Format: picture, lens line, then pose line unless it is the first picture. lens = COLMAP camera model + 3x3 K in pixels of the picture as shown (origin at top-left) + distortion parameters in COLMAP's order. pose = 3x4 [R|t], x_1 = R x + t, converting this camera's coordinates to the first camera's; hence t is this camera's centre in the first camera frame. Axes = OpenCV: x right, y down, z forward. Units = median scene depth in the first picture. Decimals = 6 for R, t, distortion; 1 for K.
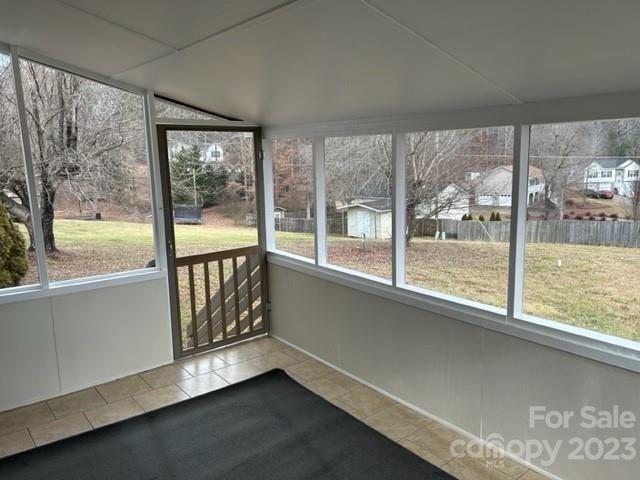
lens RADIAL K [[481.7, 0, 320.3], [0, 481.7, 239.6], [0, 0, 1]] dist [0.028289, -0.004546]
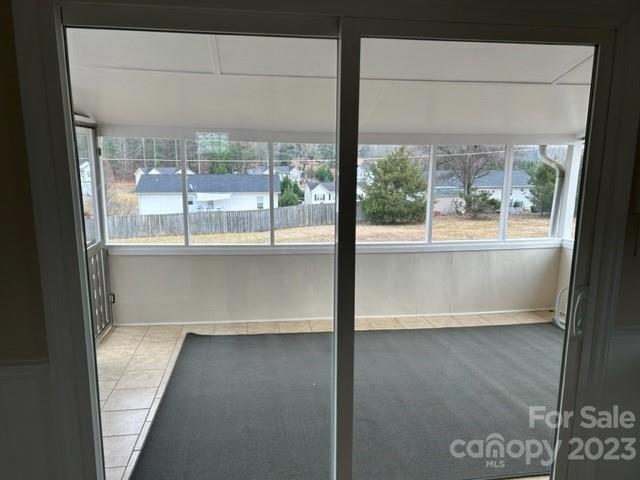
lens RADIAL K [[481.7, 0, 321.6], [0, 481.7, 240.7], [0, 0, 1]] dist [0.028289, -0.004546]
pose [[0.516142, -0.123755, 0.847515, -0.805649], [0.123934, 0.989884, 0.069067, 0.000575], [-0.847489, 0.069387, 0.526259, 0.066629]]
